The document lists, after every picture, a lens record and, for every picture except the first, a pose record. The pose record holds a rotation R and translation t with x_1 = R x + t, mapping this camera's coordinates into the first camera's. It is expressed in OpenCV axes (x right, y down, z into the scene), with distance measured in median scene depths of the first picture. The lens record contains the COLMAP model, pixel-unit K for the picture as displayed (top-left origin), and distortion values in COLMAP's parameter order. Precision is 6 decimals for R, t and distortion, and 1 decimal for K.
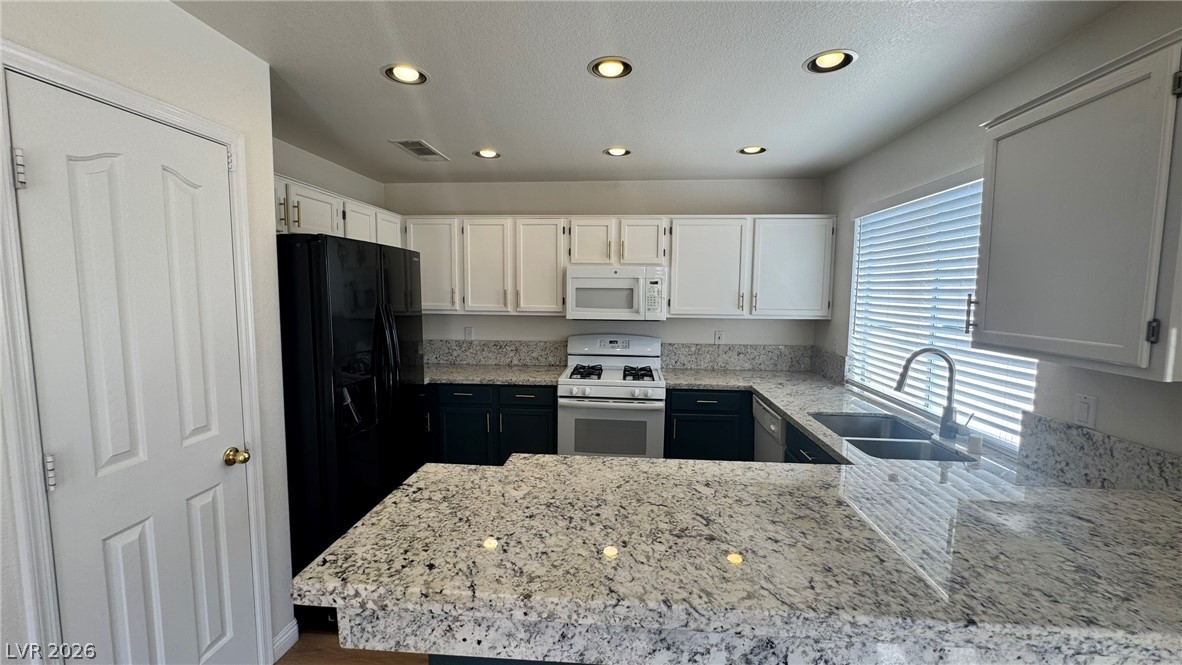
lens RADIAL K [[474.1, 0, 591.0], [0, 474.1, 332.5], [0, 0, 1]] dist [-0.001068, 0.000000]
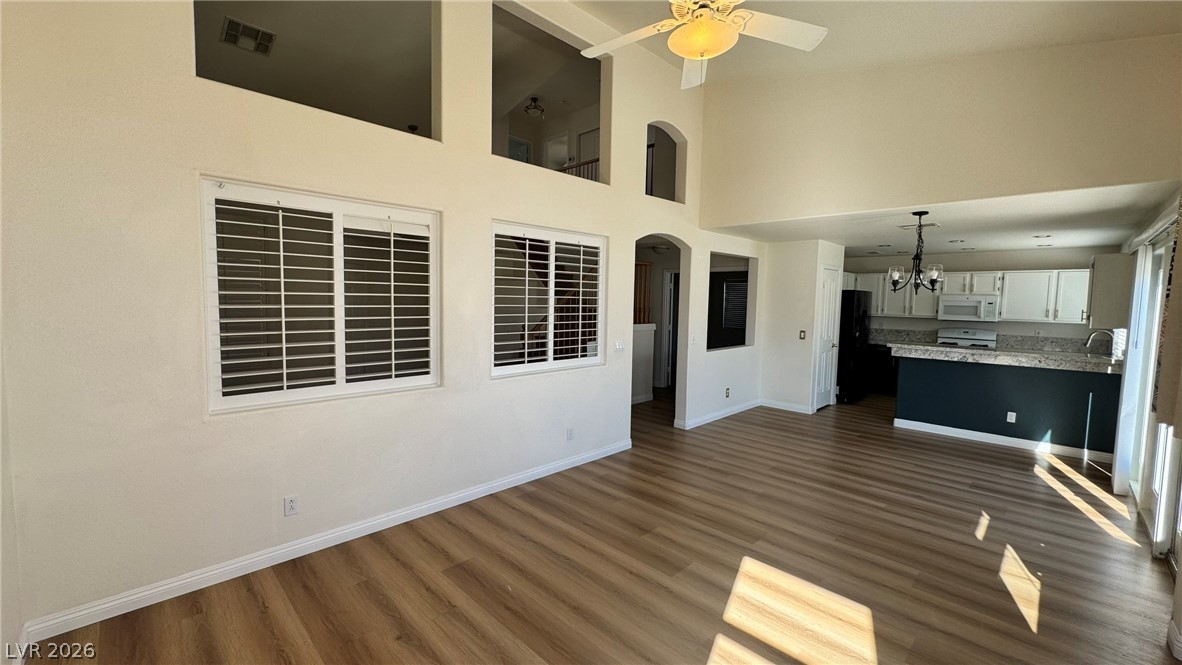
lens RADIAL K [[474.1, 0, 591.0], [0, 474.1, 332.5], [0, 0, 1]] dist [-0.001068, 0.000000]
pose [[0.768098, 0.050671, -0.638324, 0.118031], [-0.068899, 0.997617, -0.003714, 0.150232], [0.636615, 0.046832, 0.769758, -1.711073]]
